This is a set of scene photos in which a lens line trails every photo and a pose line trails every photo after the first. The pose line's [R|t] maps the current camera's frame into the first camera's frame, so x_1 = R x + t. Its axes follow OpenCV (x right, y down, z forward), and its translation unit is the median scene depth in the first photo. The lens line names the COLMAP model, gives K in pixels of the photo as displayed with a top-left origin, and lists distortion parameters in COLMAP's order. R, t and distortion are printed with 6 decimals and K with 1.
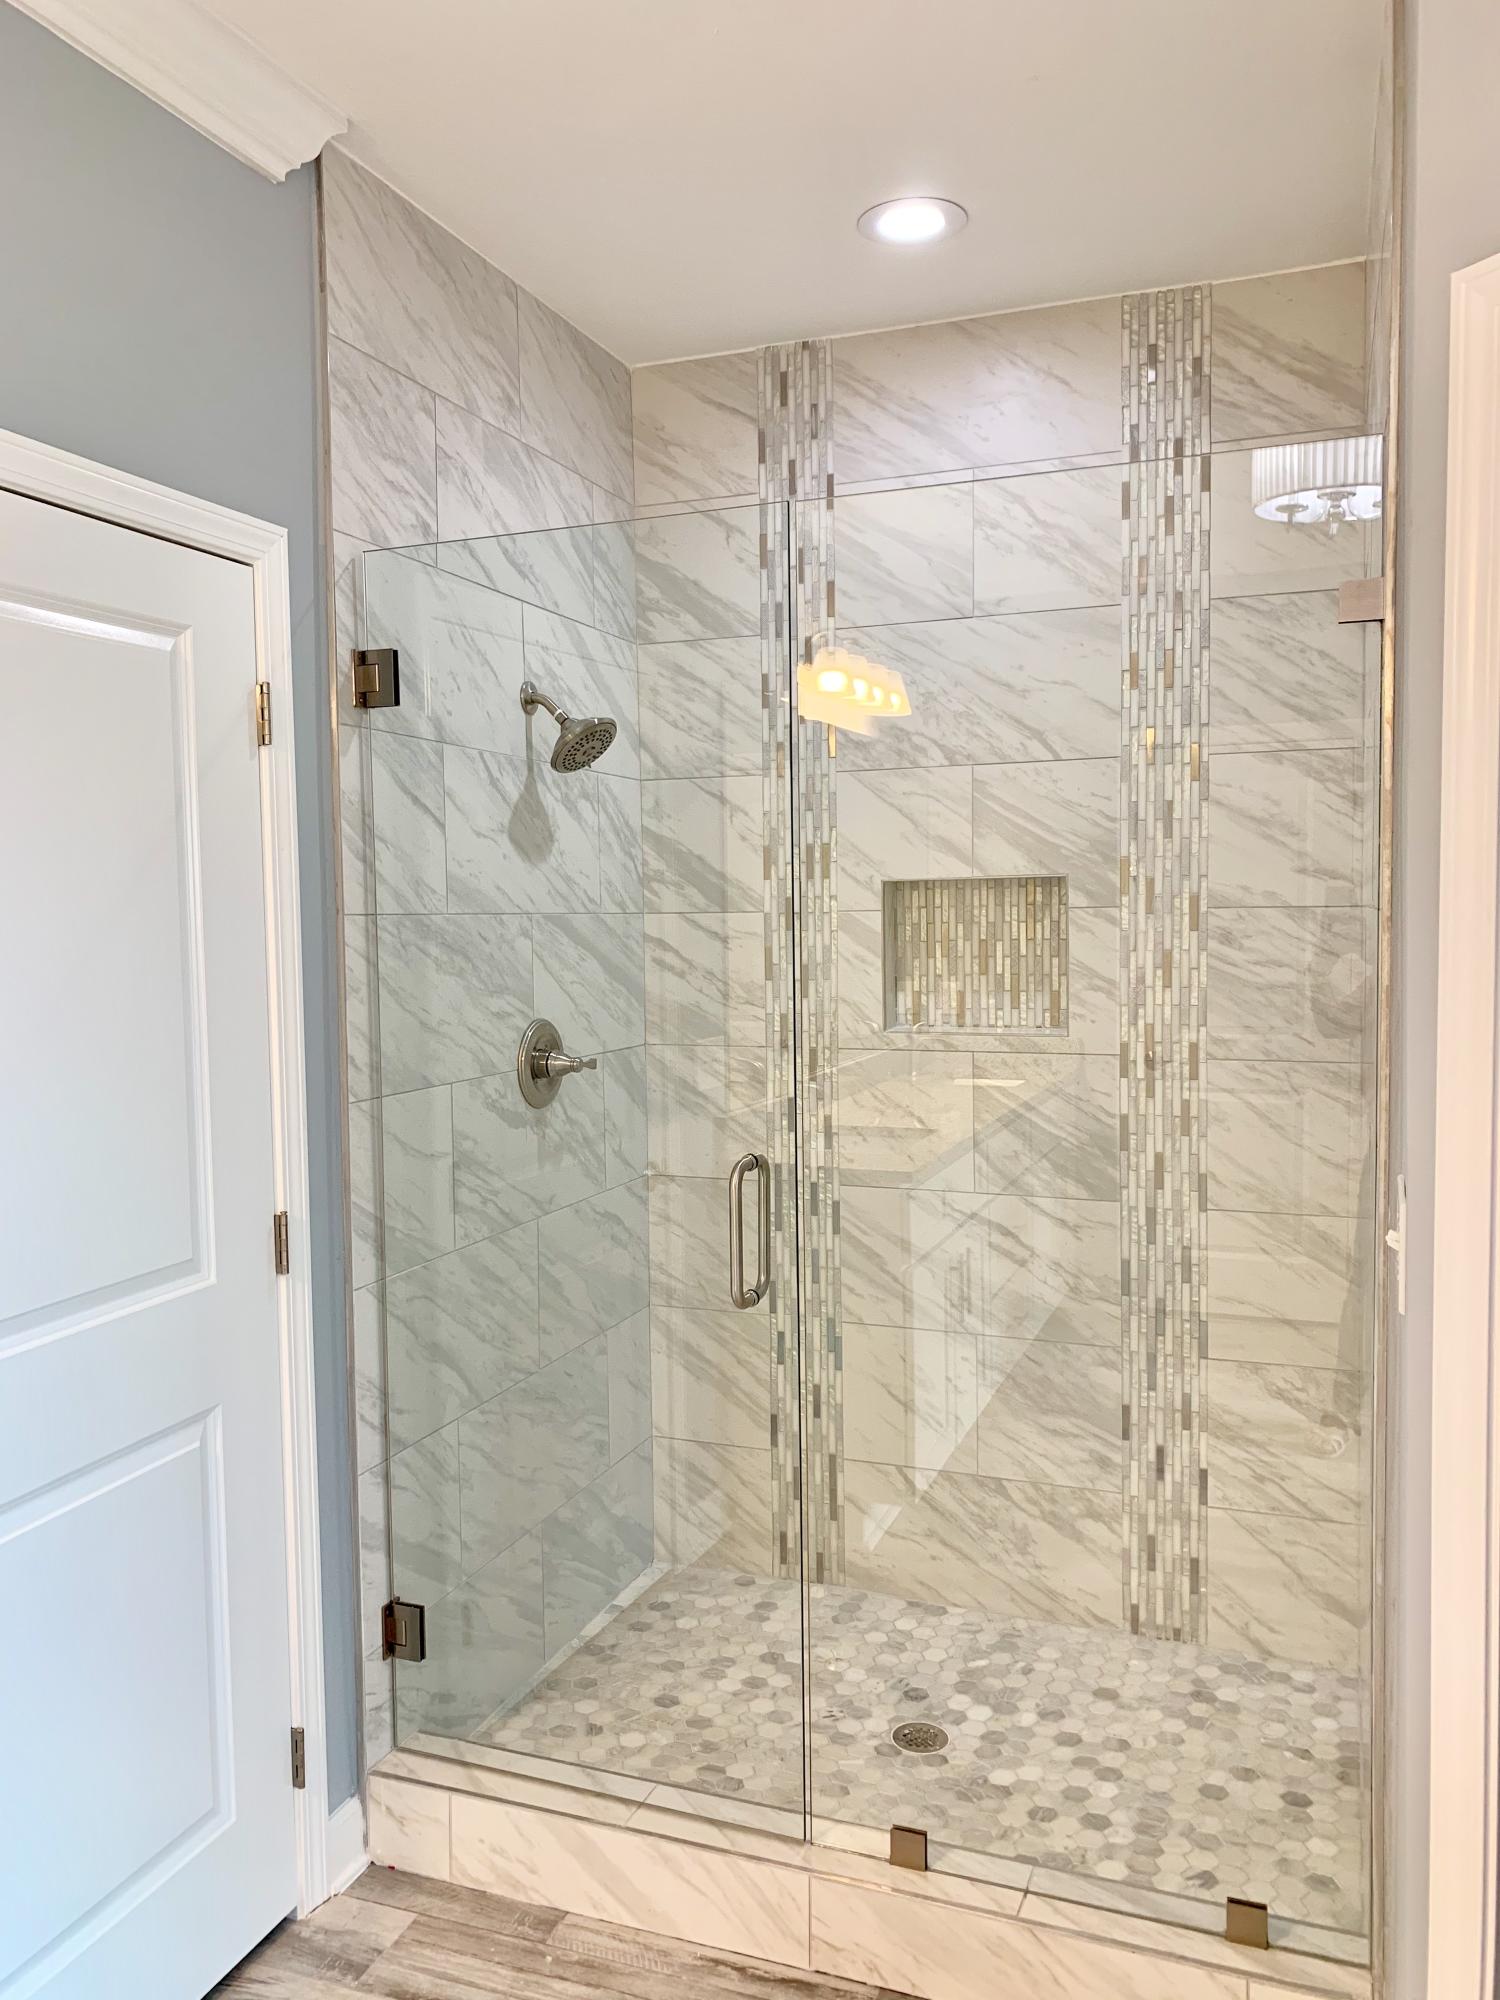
lens RADIAL K [[1540.1, 0, 760.4], [0, 1540.1, 994.9], [0, 0, 1]] dist [0.043616, -0.052851]
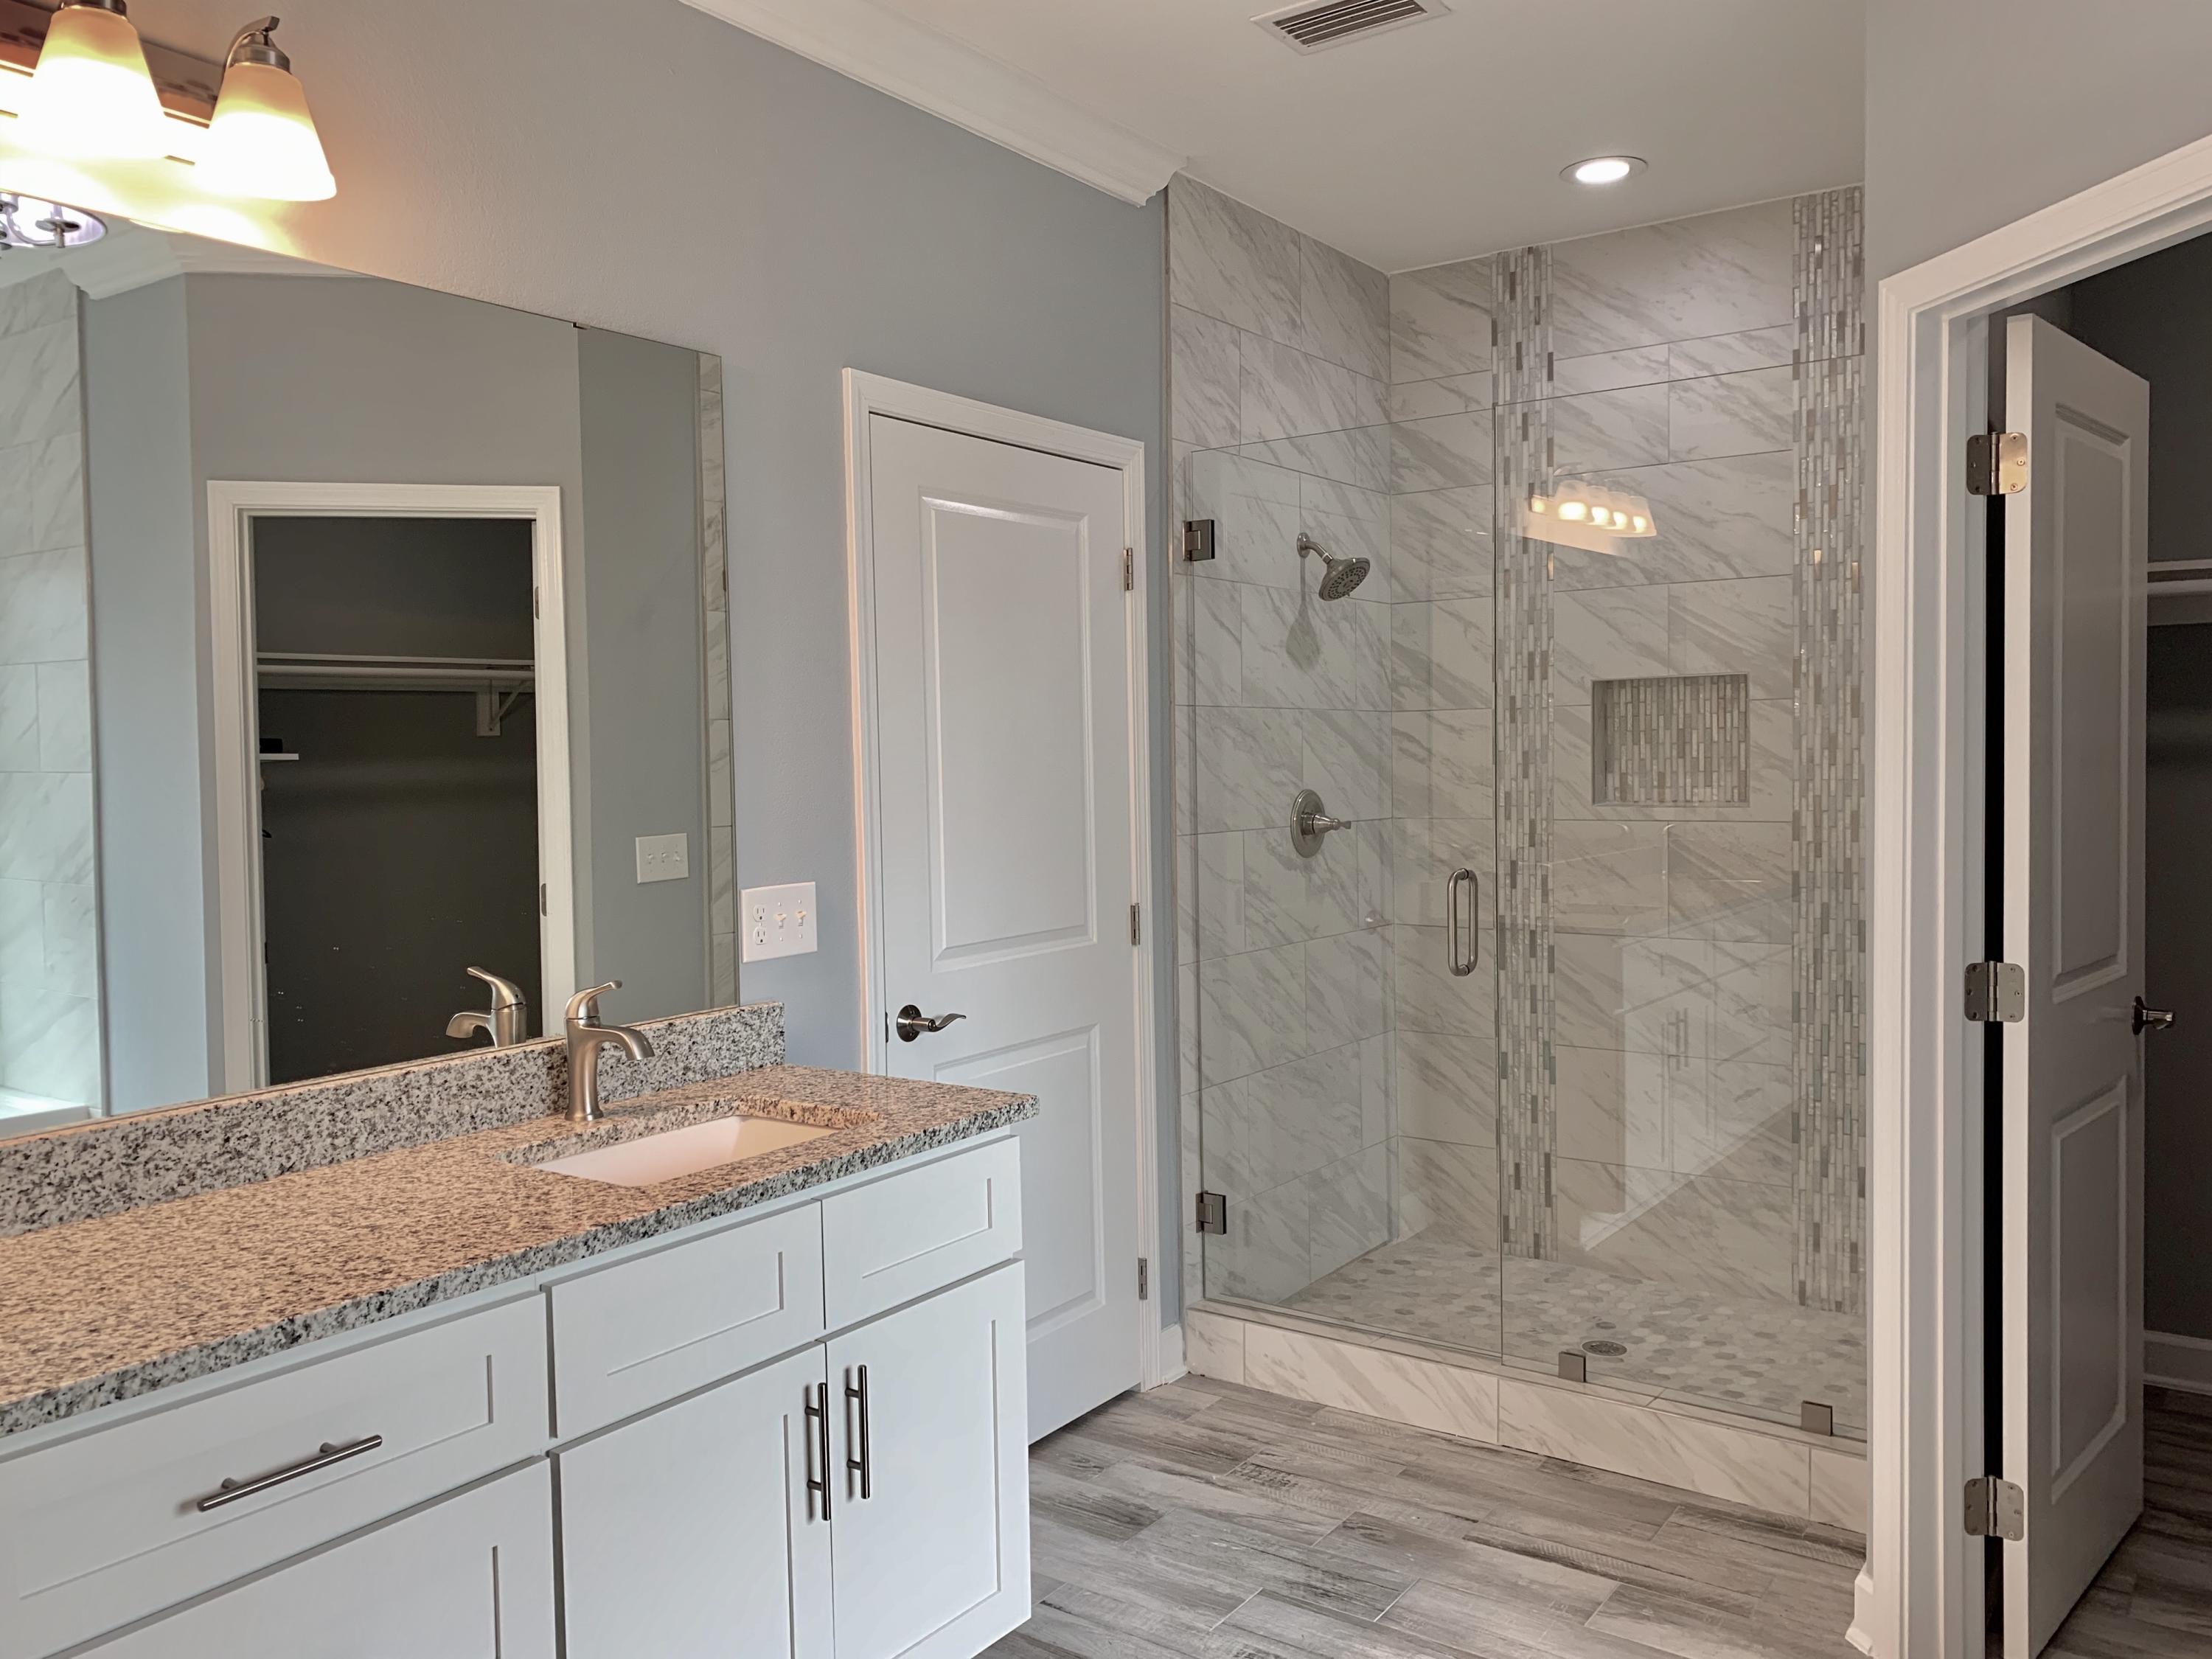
lens RADIAL K [[1703.4, 0, 1095.3], [0, 1703.4, 818.6], [0, 0, 1]] dist [0.043616, -0.052851]
pose [[0.965029, 0.007548, -0.262035, 0.060204], [-0.010614, 0.999891, -0.010286, 0.057341], [0.261929, 0.012708, 0.965004, -0.440611]]
